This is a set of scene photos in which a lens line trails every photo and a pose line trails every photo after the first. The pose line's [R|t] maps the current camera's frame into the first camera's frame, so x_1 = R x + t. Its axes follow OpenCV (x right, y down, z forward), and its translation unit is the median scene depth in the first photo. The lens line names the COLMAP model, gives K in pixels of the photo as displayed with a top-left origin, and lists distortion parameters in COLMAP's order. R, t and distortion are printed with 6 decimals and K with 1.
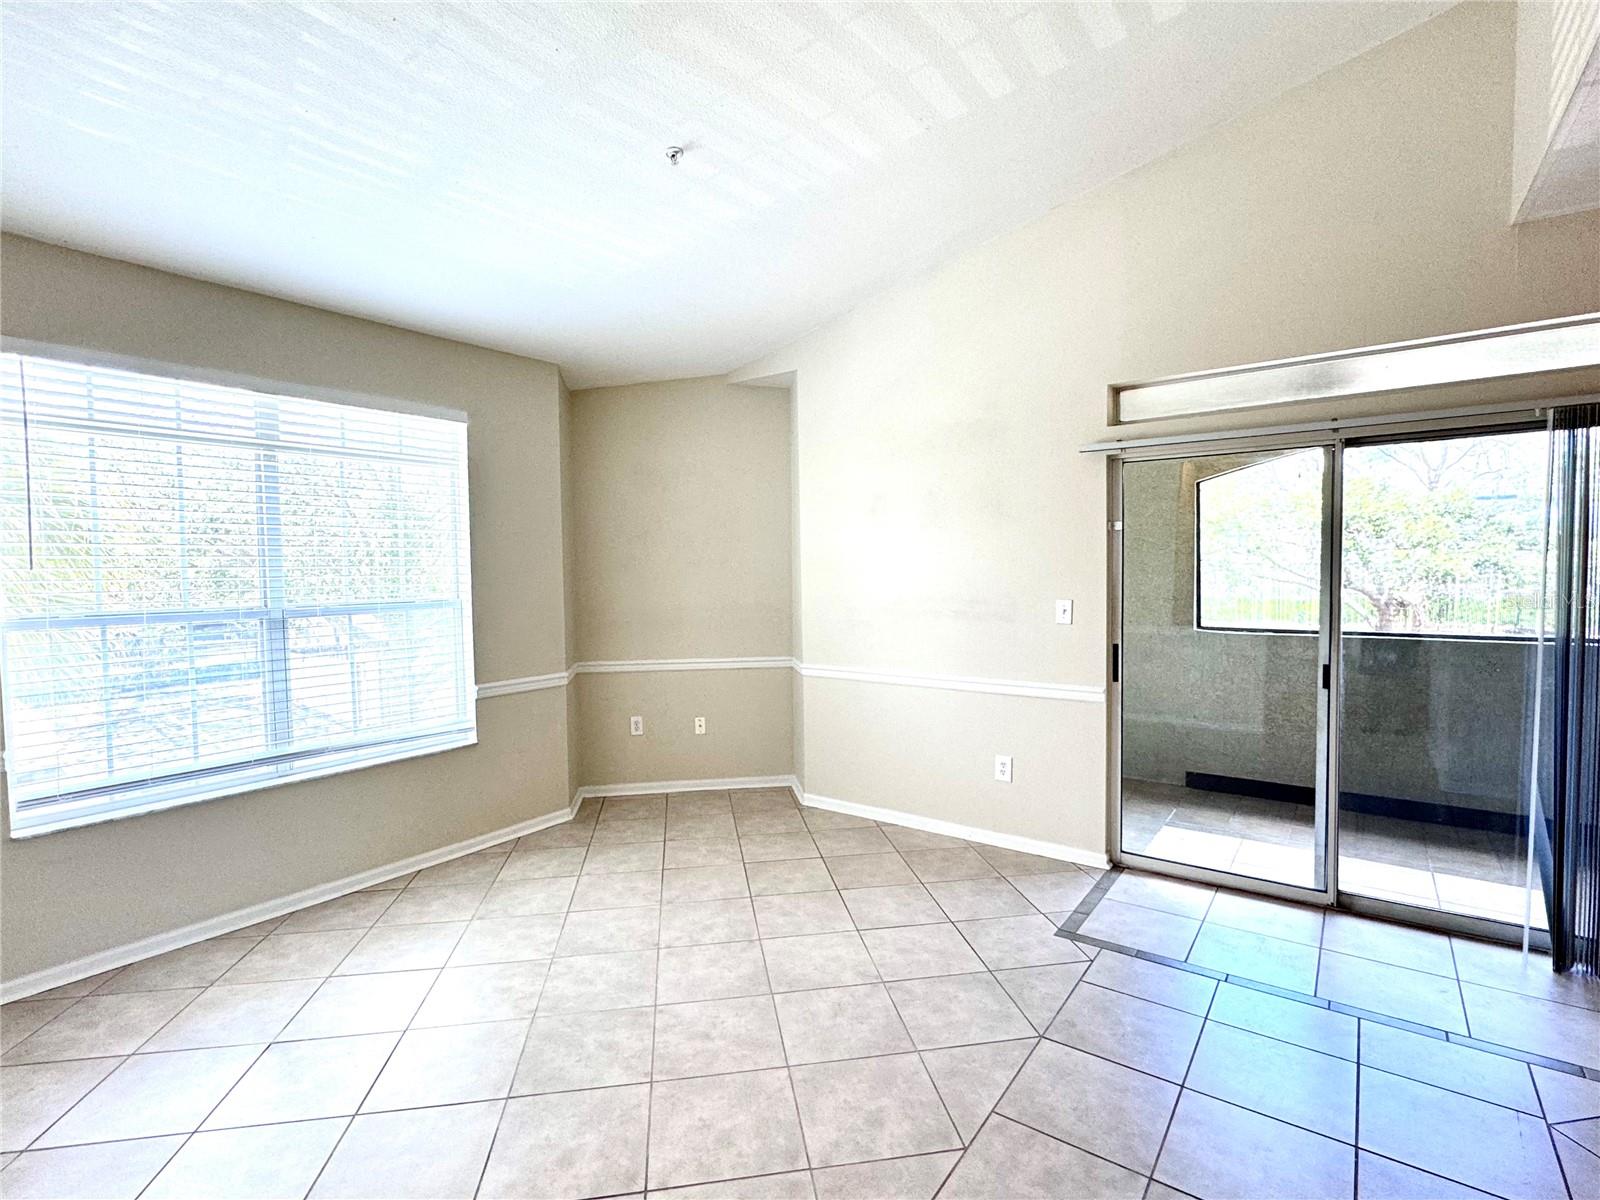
lens RADIAL K [[762.2, 0, 800.0], [0, 762.2, 600.0], [0, 0, 1]] dist [0.000624, -0.000089]
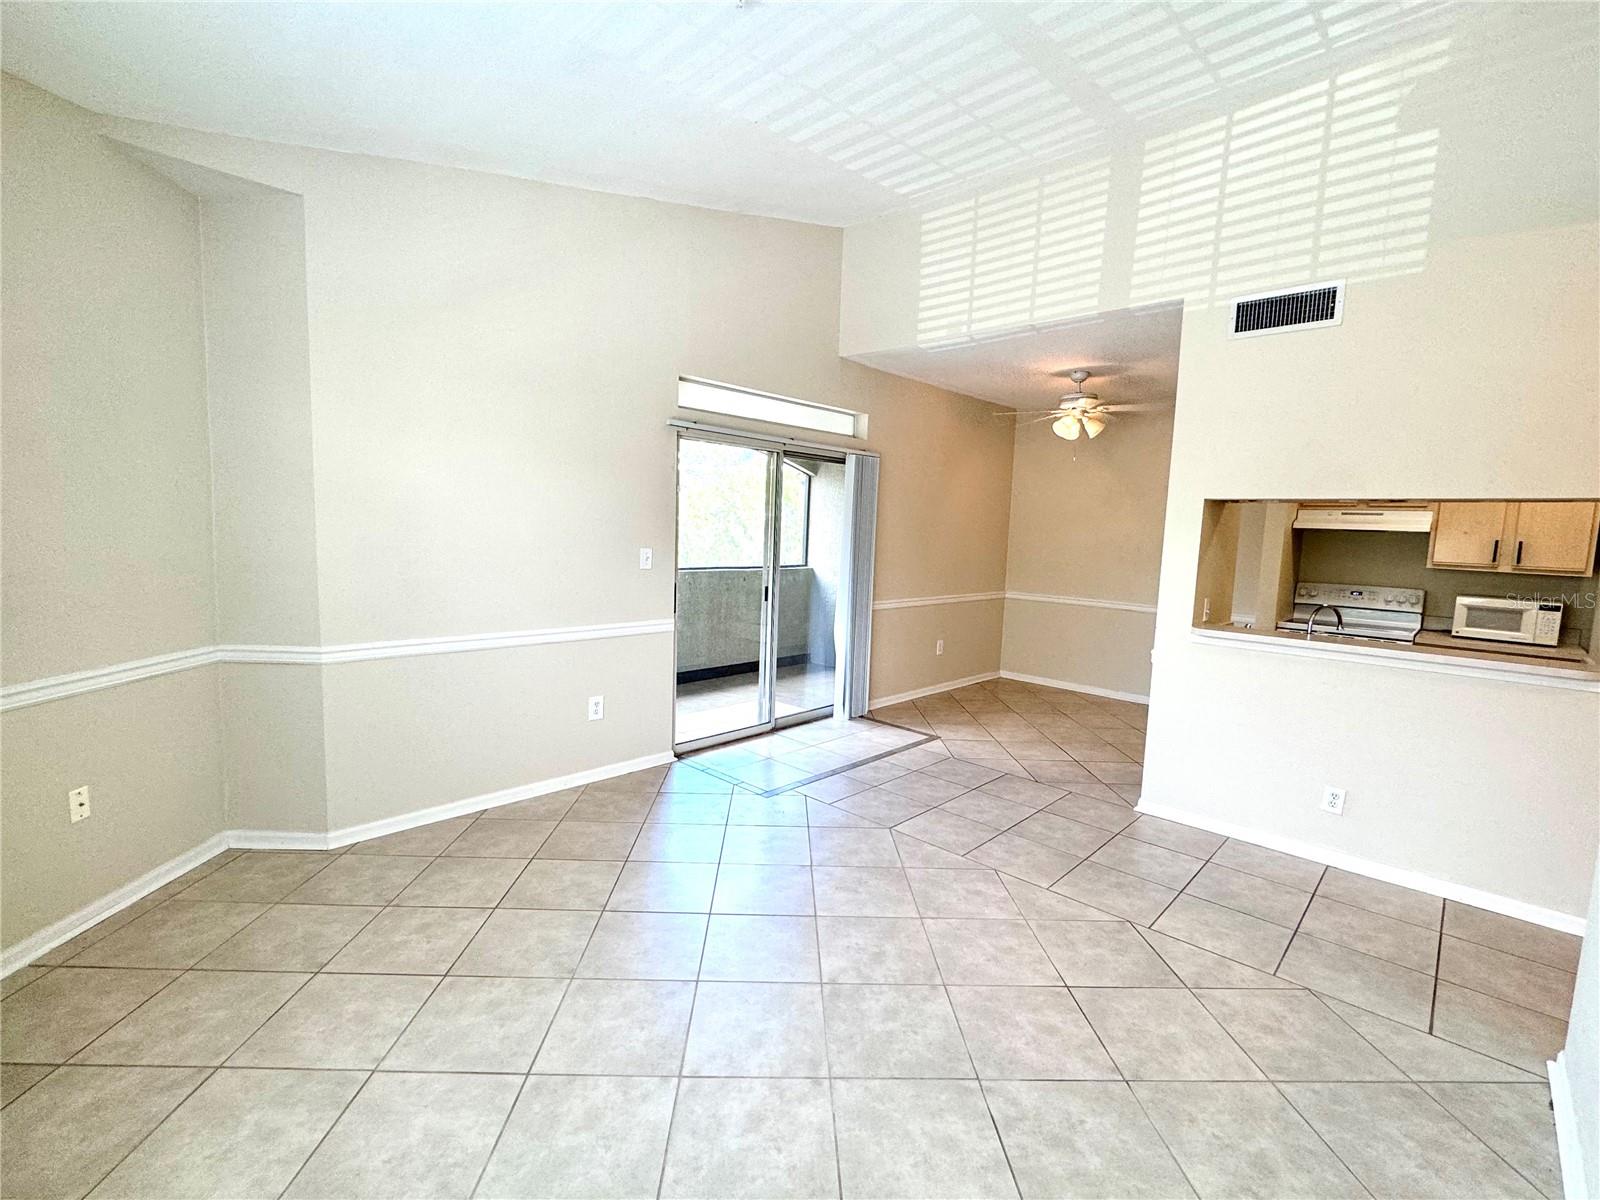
lens RADIAL K [[702.2, 0, 800.0], [0, 702.2, 600.0], [0, 0, 1]] dist [0.000640, -0.000132]
pose [[0.146849, -0.080318, 0.985893, -0.685125], [0.009121, 0.996766, 0.079846, -0.004882], [-0.989117, -0.002733, 0.147107, 0.612817]]
